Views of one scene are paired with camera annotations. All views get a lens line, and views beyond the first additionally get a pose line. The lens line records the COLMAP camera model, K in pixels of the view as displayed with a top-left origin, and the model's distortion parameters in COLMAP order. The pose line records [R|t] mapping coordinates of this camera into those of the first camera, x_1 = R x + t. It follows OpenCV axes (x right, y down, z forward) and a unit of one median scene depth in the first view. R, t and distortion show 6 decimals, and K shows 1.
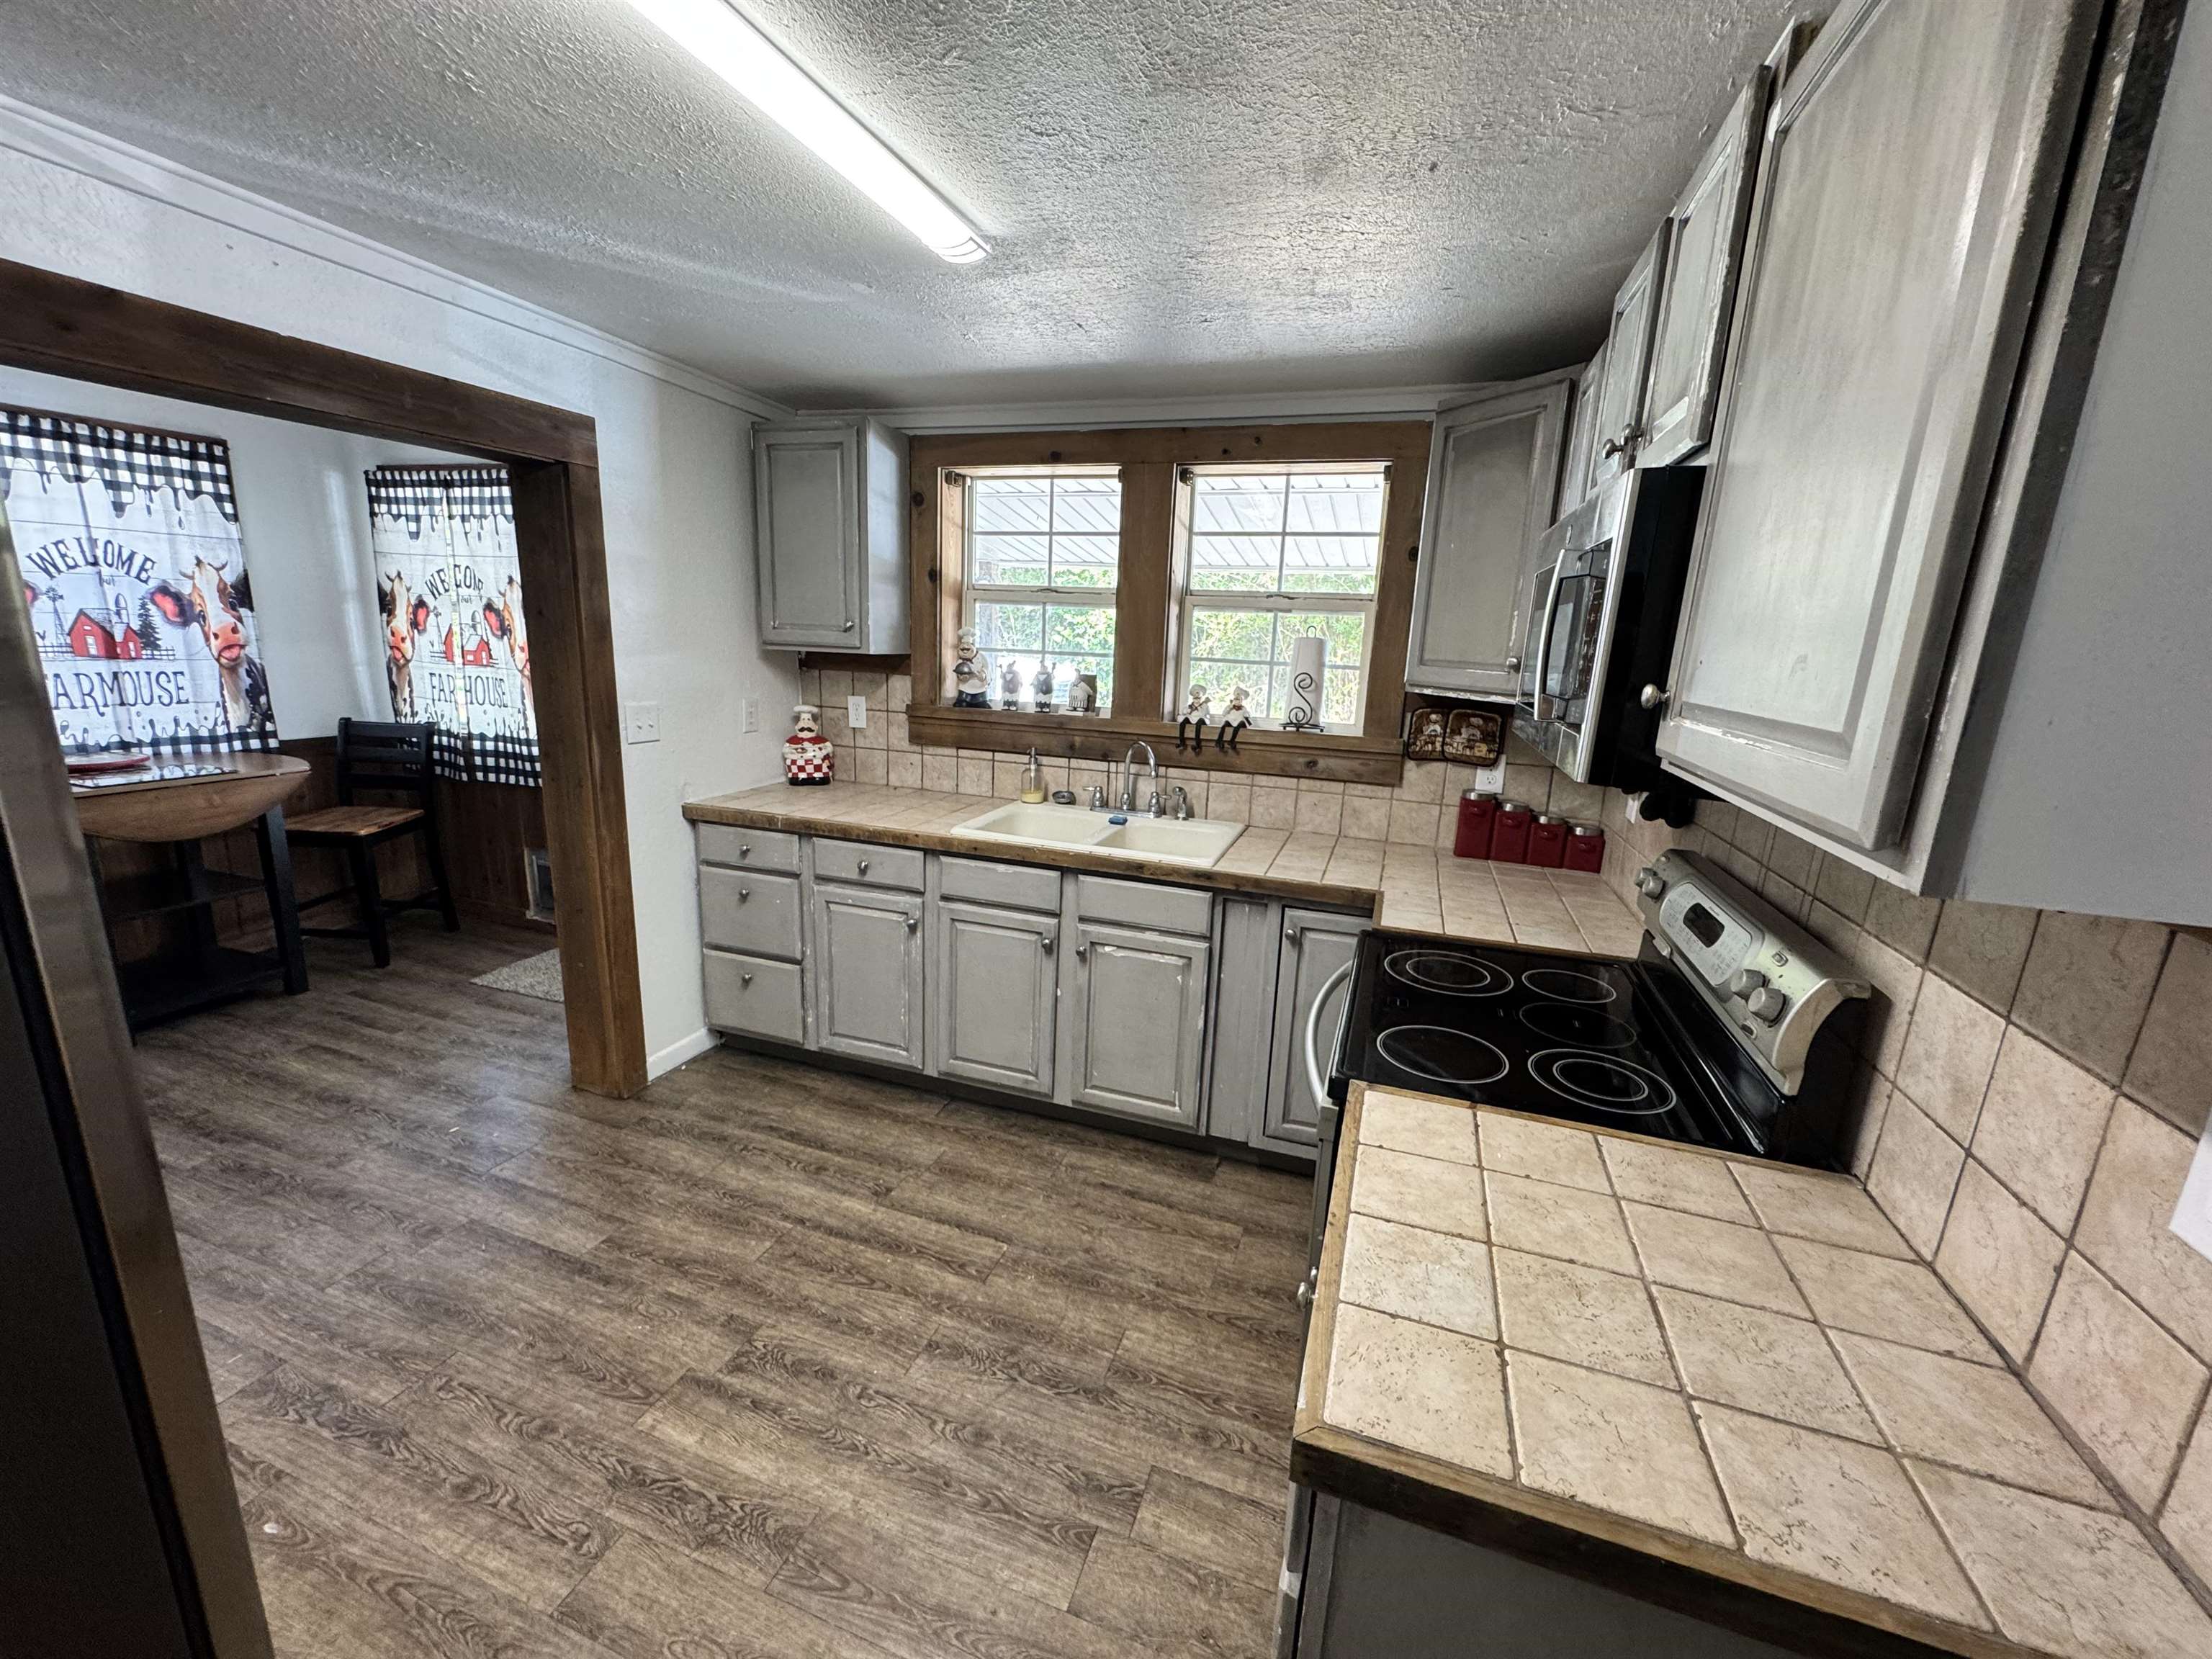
lens RADIAL K [[878.2, 0, 1106.0], [0, 878.2, 829.5], [0, 0, 1]] dist [-0.006921, 0.000015]
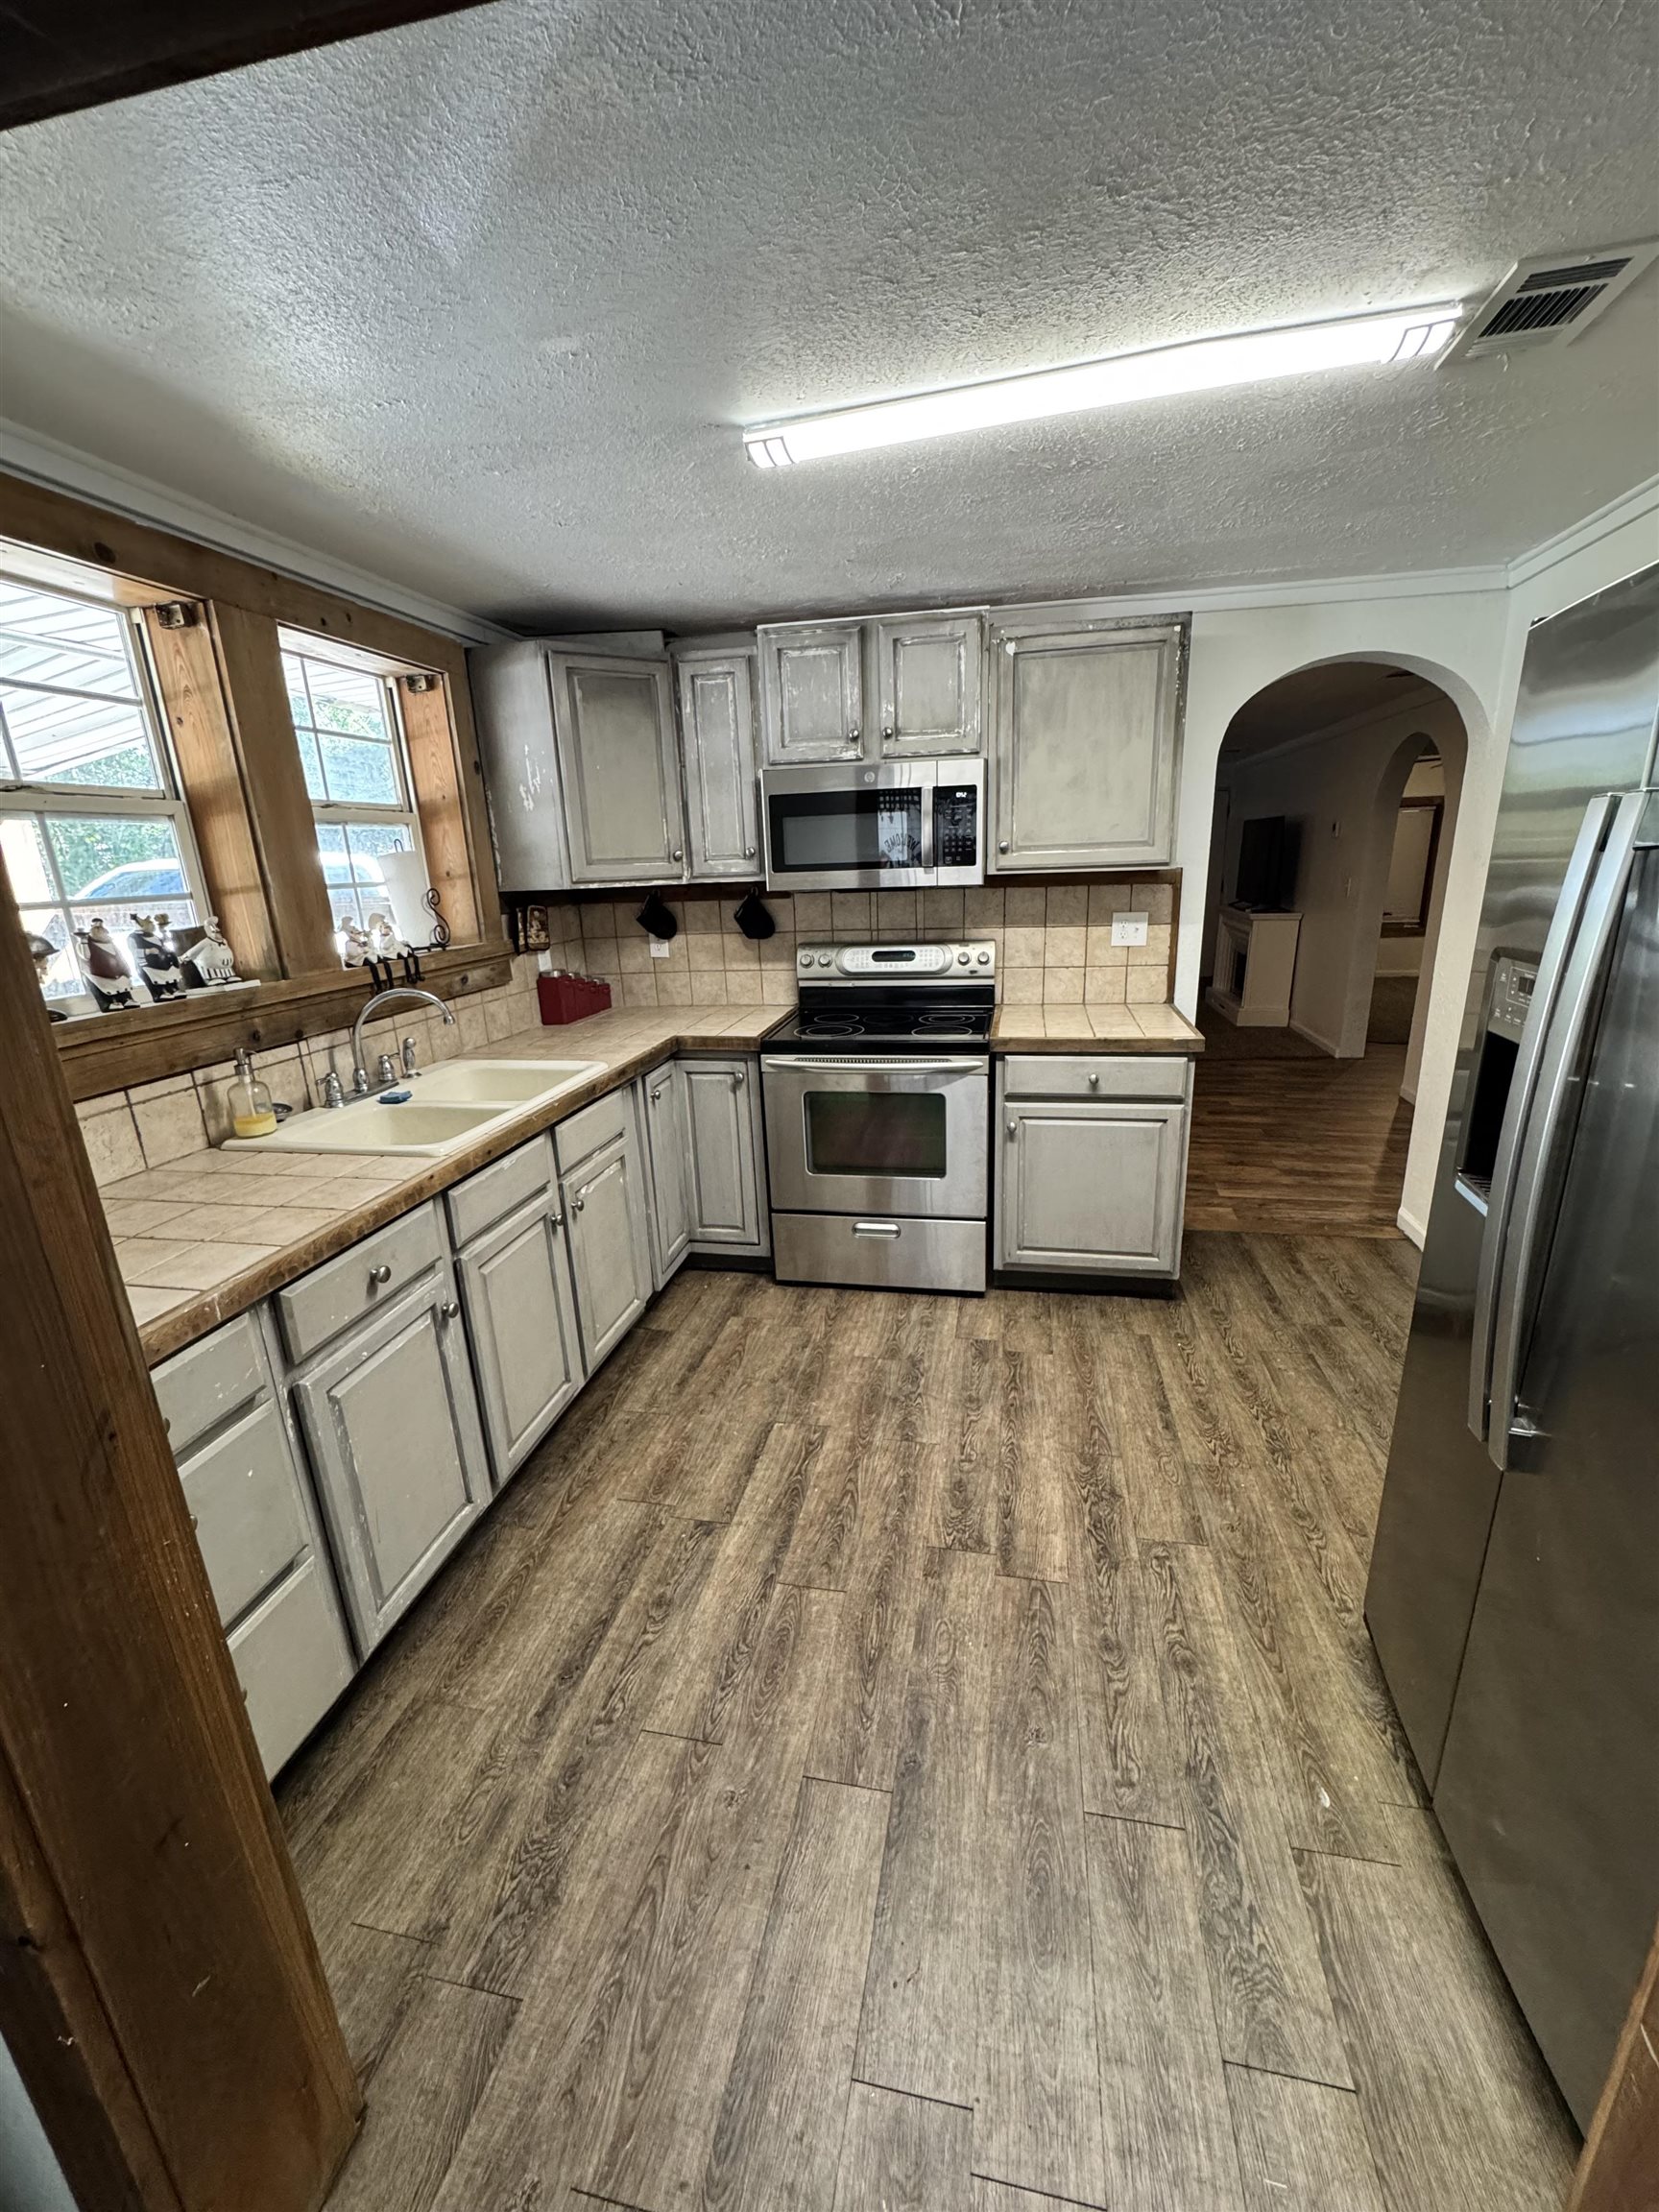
lens RADIAL K [[878.2, 0, 829.5], [0, 878.2, 1106.0], [0, 0, 1]] dist [-0.006921, 0.000015]
pose [[-0.127620, -0.307492, 0.942954, -0.986392], [0.251092, 0.909740, 0.330644, -0.209991], [-0.959513, 0.278965, -0.038892, 0.851642]]
